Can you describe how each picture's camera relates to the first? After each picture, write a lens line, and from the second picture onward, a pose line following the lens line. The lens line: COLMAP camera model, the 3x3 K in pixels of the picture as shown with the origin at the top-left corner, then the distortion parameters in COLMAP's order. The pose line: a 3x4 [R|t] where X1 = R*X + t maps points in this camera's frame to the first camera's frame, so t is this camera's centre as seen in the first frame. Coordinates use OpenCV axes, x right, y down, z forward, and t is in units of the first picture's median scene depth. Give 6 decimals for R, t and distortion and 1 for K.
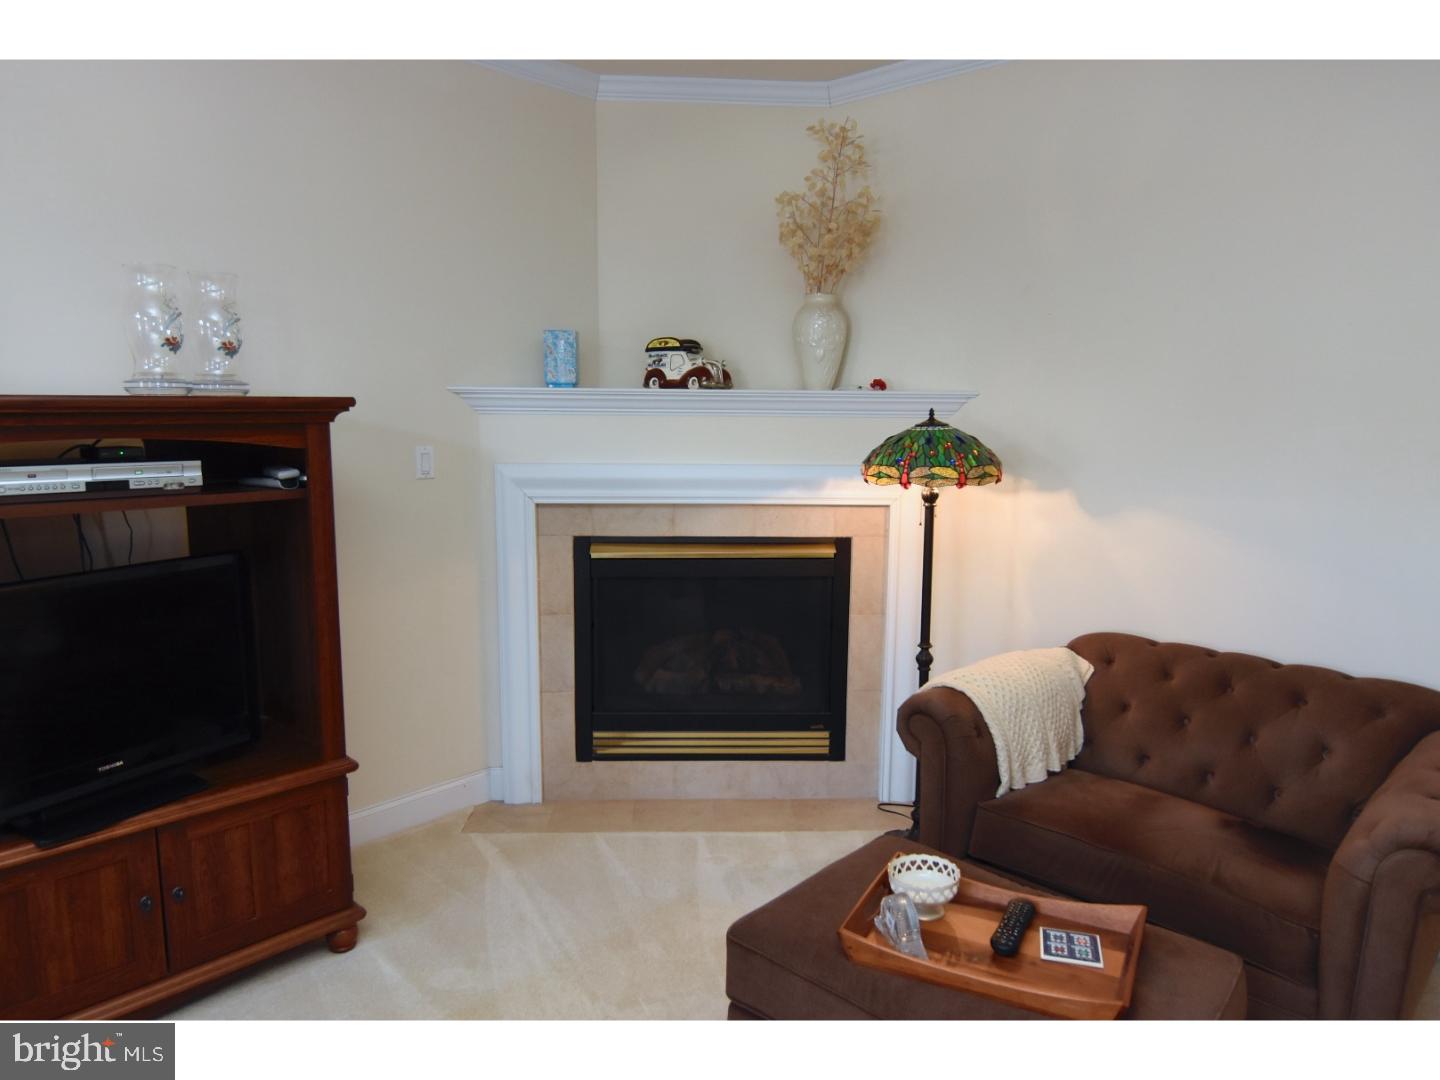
lens RADIAL K [[963.0, 0, 720.0], [0, 963.0, 540.0], [0, 0, 1]] dist [0.000469, 0.000146]
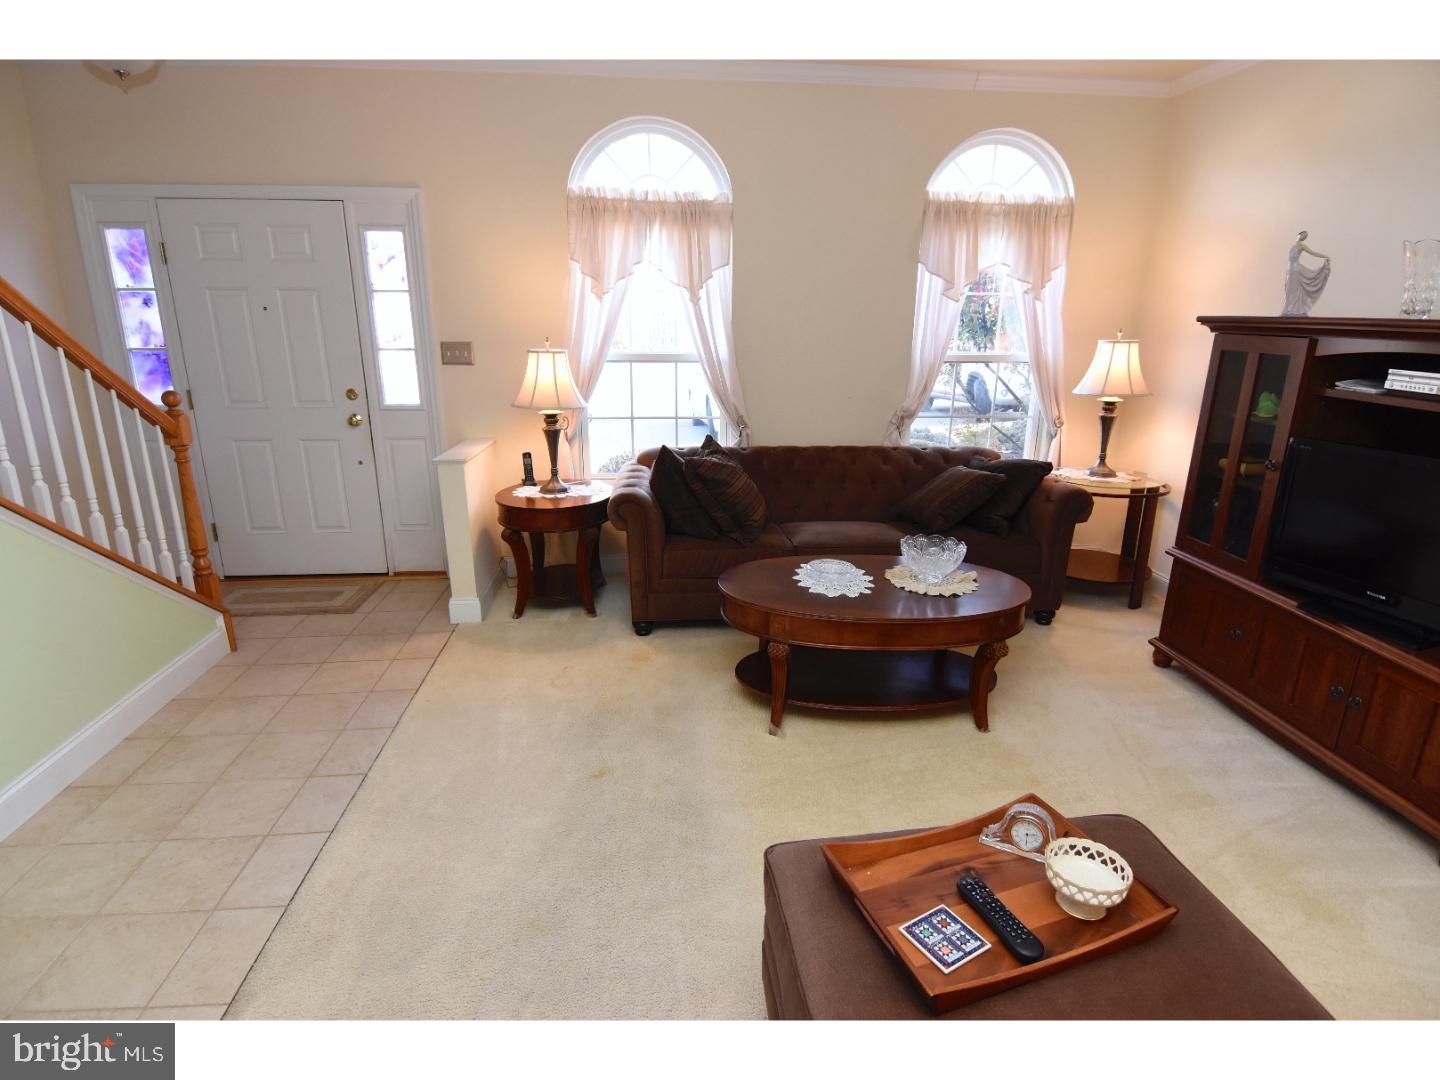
lens RADIAL K [[776.2, 0, 729.9], [0, 776.2, 536.1], [0, 0, 1]] dist [0.006829, -0.020650]
pose [[-0.655361, 0.194105, -0.729949, 0.693612], [-0.128675, 0.923597, 0.361125, -0.111845], [0.744274, 0.330594, -0.580313, 0.840513]]
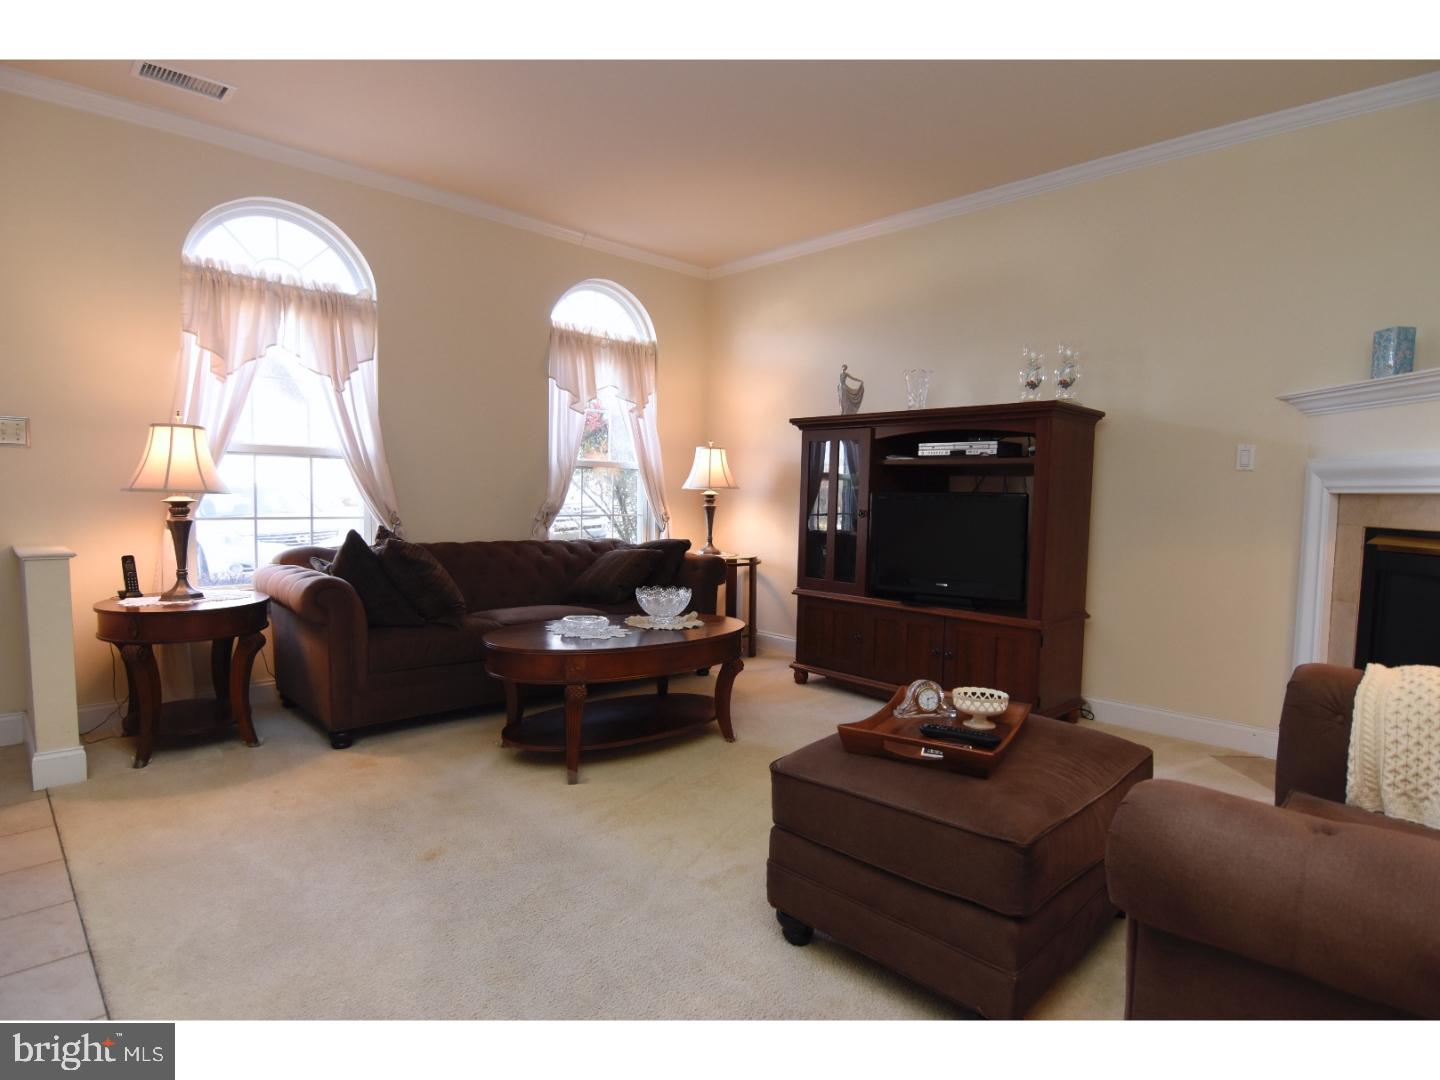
lens RADIAL K [[776.2, 0, 729.9], [0, 776.2, 536.1], [0, 0, 1]] dist [0.006829, -0.020650]
pose [[-0.028248, 0.043083, -0.998672, 0.984134], [-0.167528, 0.984736, 0.047220, 0.115254], [0.985463, 0.168639, -0.020599, 0.507014]]
